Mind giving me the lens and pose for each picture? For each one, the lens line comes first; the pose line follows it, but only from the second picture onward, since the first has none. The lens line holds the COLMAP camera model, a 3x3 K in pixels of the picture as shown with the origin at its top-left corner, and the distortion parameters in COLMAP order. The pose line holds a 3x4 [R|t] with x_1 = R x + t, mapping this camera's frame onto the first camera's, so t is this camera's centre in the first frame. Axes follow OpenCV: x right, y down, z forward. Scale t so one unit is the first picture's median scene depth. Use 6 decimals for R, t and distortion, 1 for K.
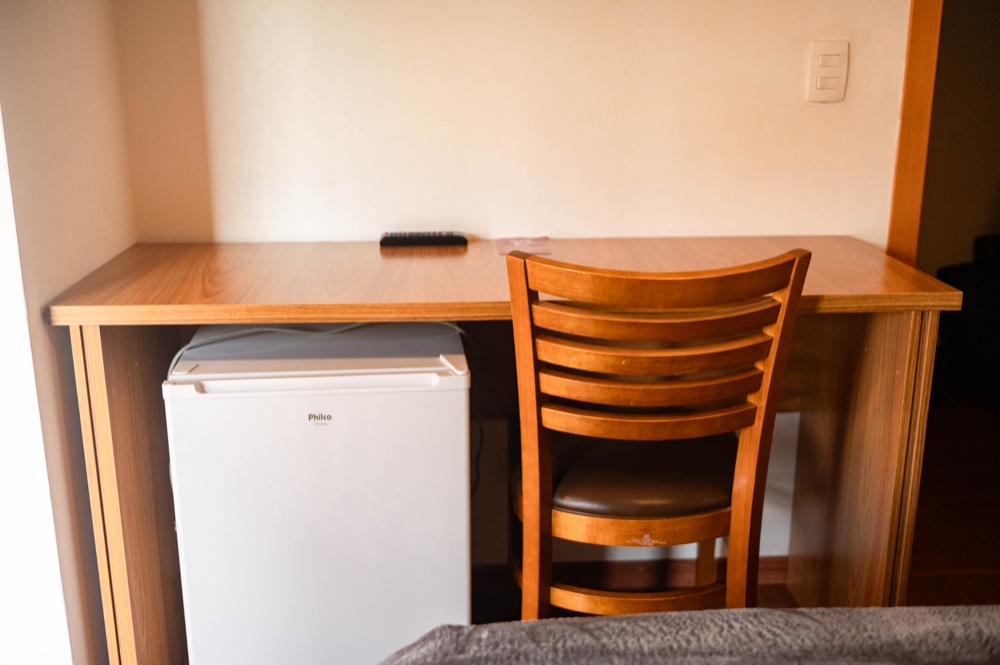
lens RADIAL K [[1061.8, 0, 501.9], [0, 1061.8, 332.9], [0, 0, 1]] dist [-0.011849, 0.000000]
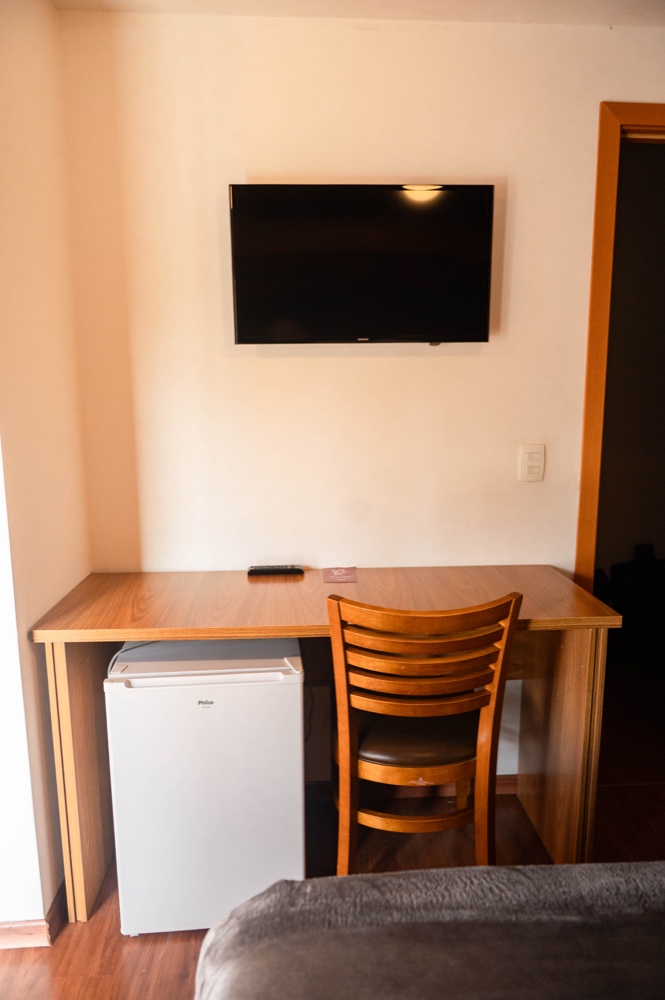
lens RADIAL K [[690.5, 0, 329.9], [0, 690.5, 499.6], [0, 0, 1]] dist [-0.009628, -0.004274]
pose [[0.999987, -0.002981, -0.004022, 0.012818], [0.002547, 0.994564, -0.104093, -0.108602], [0.004311, 0.104082, 0.994559, -0.021445]]
